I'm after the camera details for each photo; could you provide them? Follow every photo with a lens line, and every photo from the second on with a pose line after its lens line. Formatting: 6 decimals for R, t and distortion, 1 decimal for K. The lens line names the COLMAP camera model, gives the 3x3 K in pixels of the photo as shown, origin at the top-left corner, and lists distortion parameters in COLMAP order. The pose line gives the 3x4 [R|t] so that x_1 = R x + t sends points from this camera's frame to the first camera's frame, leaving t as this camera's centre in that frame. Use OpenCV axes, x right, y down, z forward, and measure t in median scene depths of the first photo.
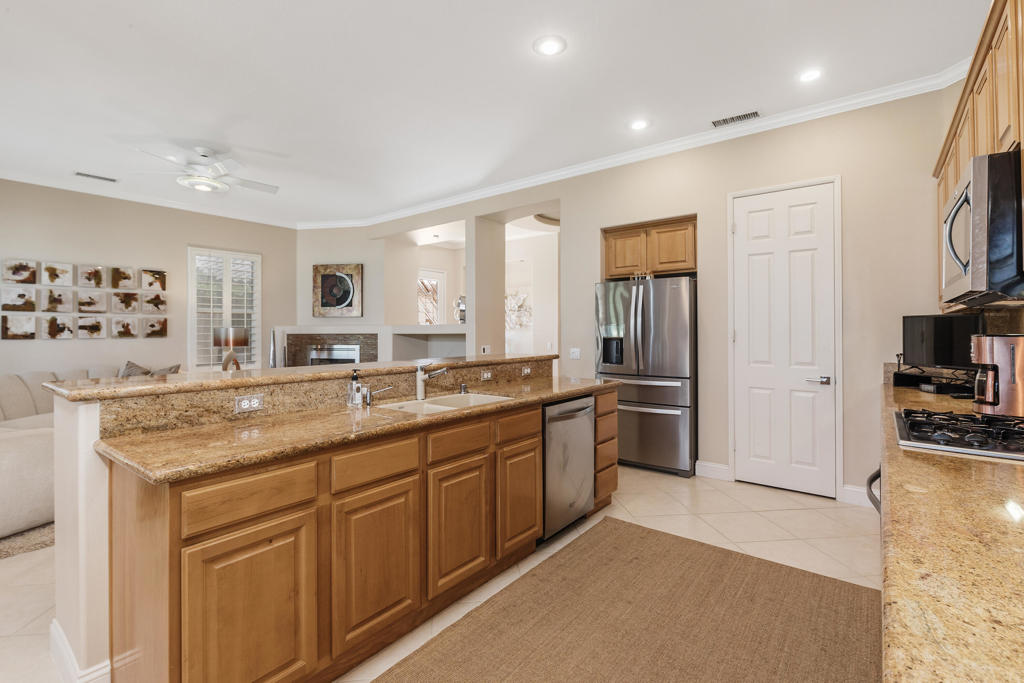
lens RADIAL K [[468.6, 0, 501.2], [0, 468.6, 327.7], [0, 0, 1]] dist [-0.000682, 0.000240]
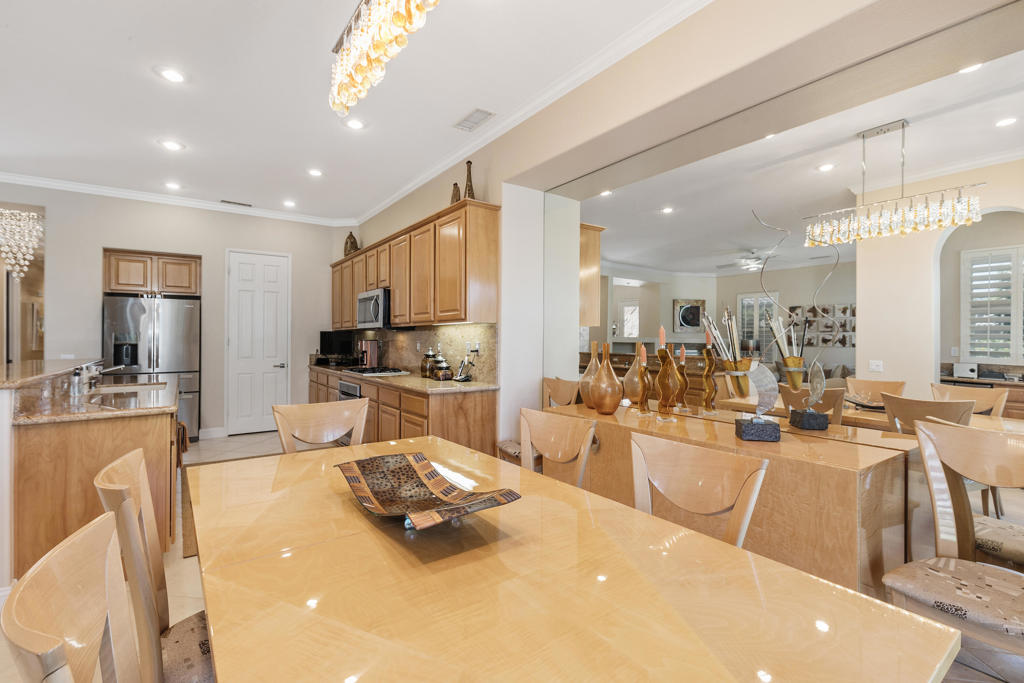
lens RADIAL K [[471.8, 0, 511.6], [0, 471.8, 335.6], [0, 0, 1]] dist [-0.002037, 0.000336]
pose [[0.280234, 0.007343, 0.959904, -0.515407], [-0.003326, 0.999972, -0.006678, 0.003838], [-0.959926, -0.001321, 0.280250, -0.224780]]
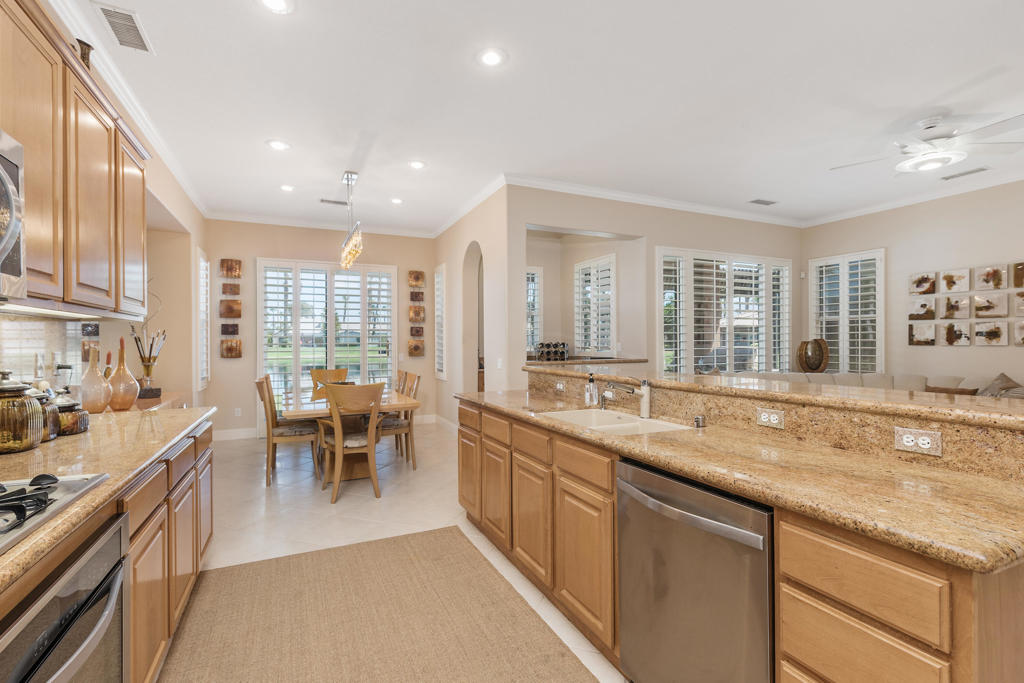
lens RADIAL K [[468.1, 0, 506.1], [0, 468.1, 339.3], [0, 0, 1]] dist [-0.000155, 0.000250]
pose [[-0.438210, 0.004502, -0.898861, 0.364913], [0.011118, 0.999938, -0.000413, 0.000295], [0.898804, -0.010175, -0.438233, 0.553605]]
